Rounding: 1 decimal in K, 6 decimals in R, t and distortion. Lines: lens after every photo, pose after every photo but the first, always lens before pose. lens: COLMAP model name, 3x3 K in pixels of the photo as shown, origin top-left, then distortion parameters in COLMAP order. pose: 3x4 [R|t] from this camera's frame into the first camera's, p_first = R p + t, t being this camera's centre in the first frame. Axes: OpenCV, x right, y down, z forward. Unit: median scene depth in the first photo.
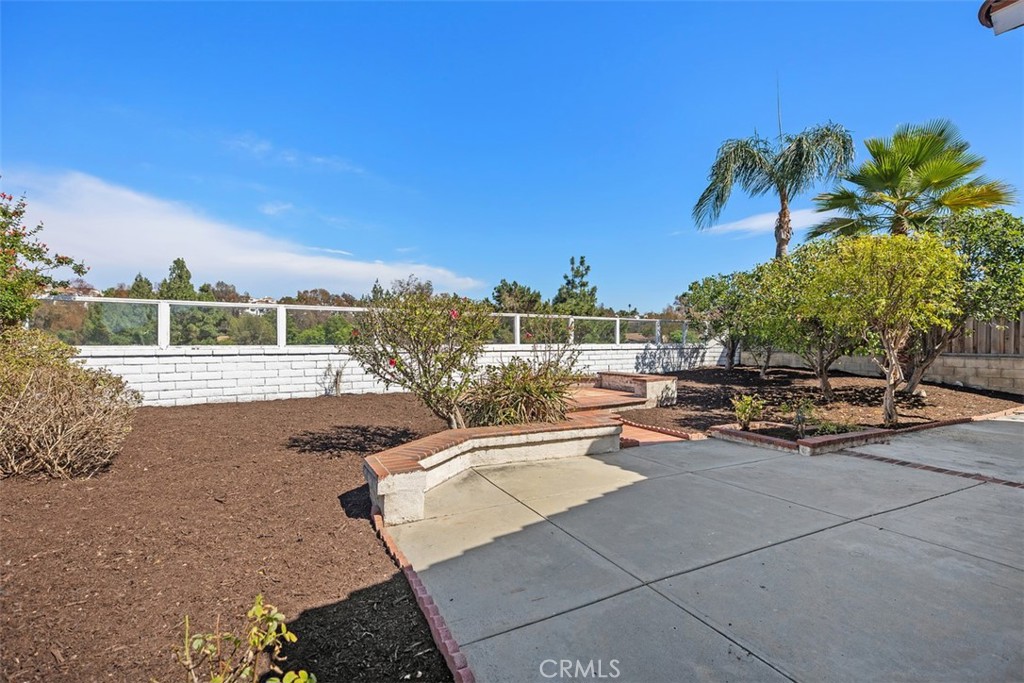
lens RADIAL K [[461.9, 0, 515.3], [0, 461.9, 342.7], [0, 0, 1]] dist [0.002838, 0.000045]
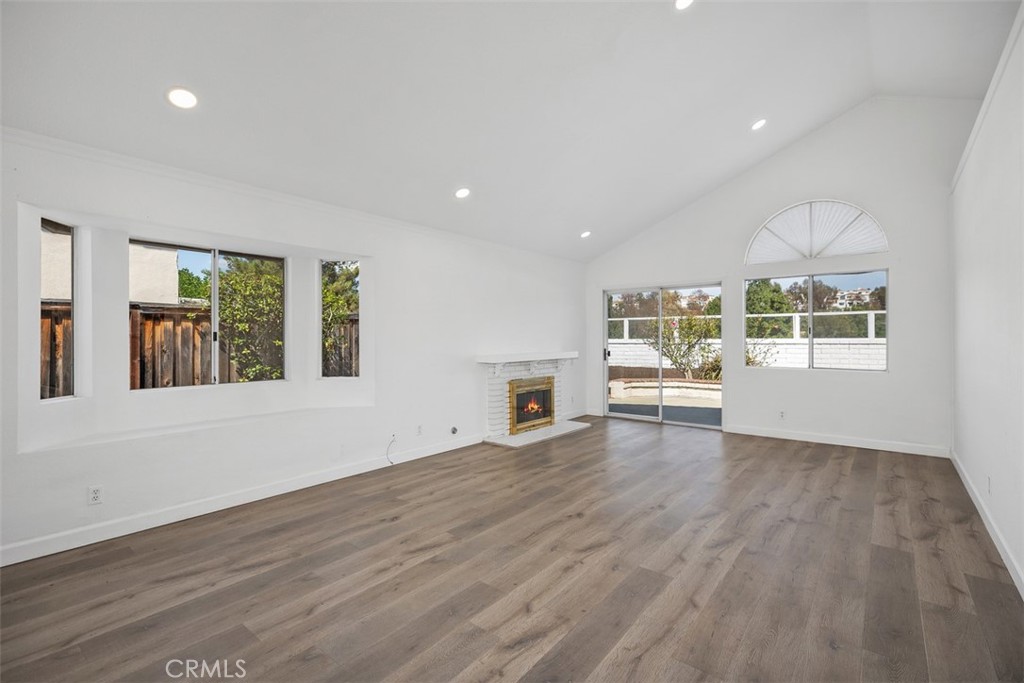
lens RADIAL K [[461.9, 0, 514.7], [0, 461.9, 342.1], [0, 0, 1]] dist [0.002838, 0.000045]
pose [[0.400828, 0.004982, -0.916140, 1.086526], [0.004615, 0.999962, 0.007457, 0.001540], [0.916142, -0.007217, 0.400790, -0.386302]]
